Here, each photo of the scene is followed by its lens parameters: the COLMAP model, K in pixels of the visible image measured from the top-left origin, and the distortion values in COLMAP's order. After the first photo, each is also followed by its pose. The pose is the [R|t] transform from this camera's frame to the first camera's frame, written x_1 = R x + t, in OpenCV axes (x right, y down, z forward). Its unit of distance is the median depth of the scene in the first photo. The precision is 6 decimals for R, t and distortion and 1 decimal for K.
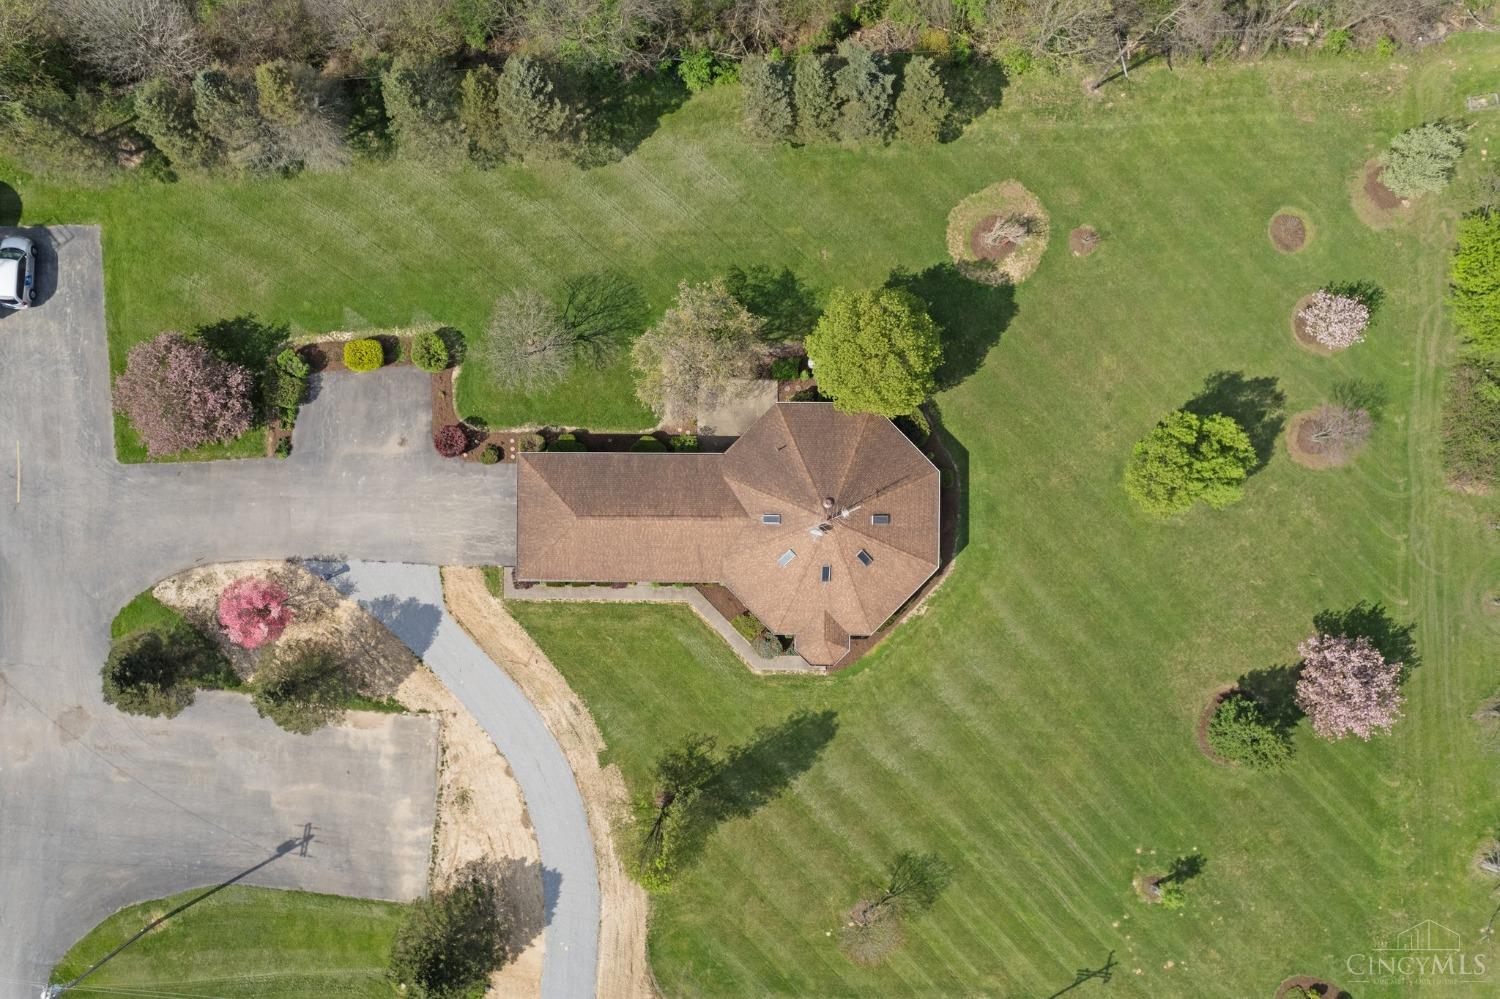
lens RADIAL K [[956.2, 0, 750.0], [0, 956.2, 499.5], [0, 0, 1]] dist [-0.063292, 0.062690]
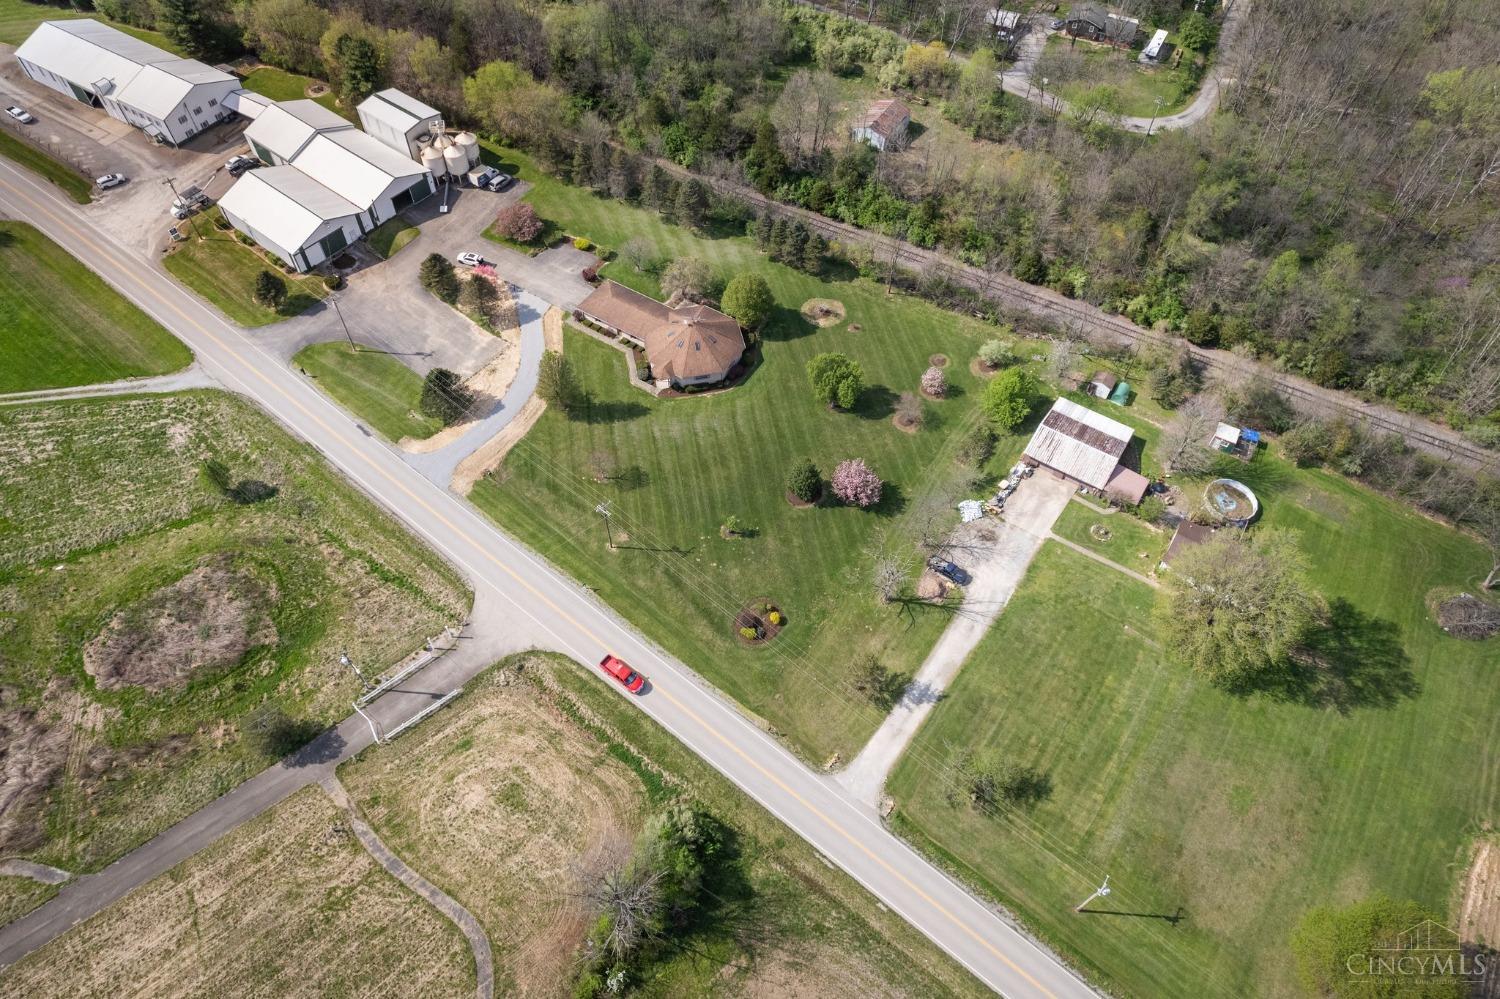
lens RADIAL K [[956.2, 0, 750.0], [0, 956.2, 499.5], [0, 0, 1]] dist [-0.063292, 0.062690]
pose [[0.846378, 0.428416, -0.316393, 1.068606], [-0.532549, 0.674112, -0.511824, 1.365887], [-0.005989, 0.601692, 0.798706, -0.628885]]
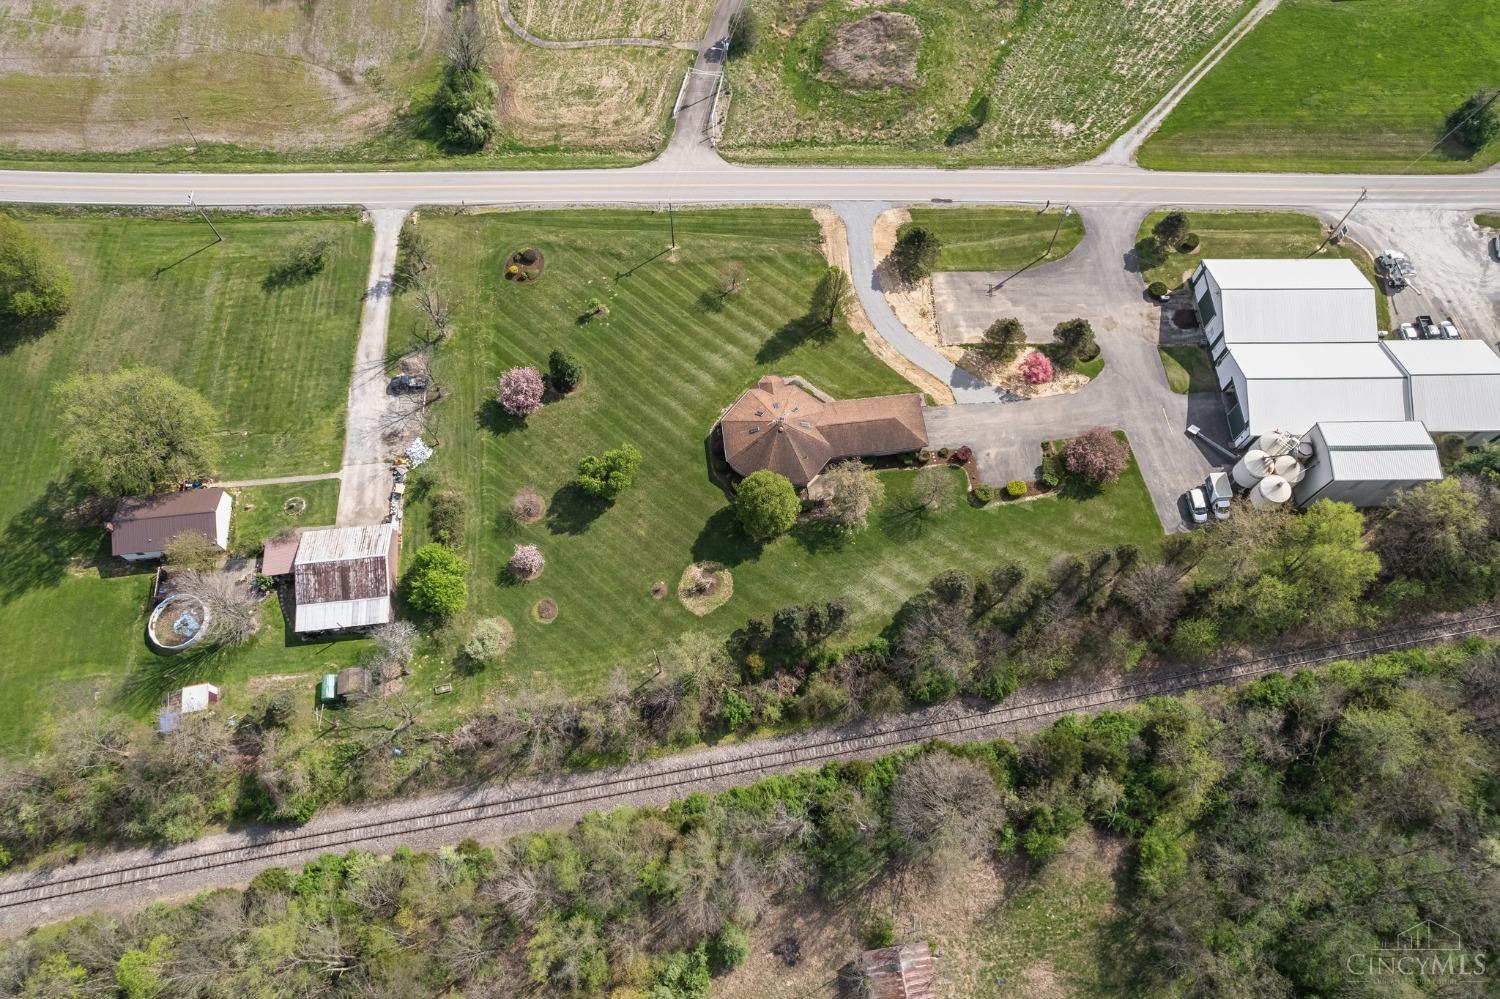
lens RADIAL K [[979.9, 0, 740.7], [0, 979.9, 502.1], [0, 0, 1]] dist [-0.042719, 0.002025]
pose [[-0.992340, 0.108880, -0.058371, 0.288628], [-0.123336, -0.900232, 0.417577, -0.953236], [-0.007082, 0.421577, 0.906765, -0.838238]]
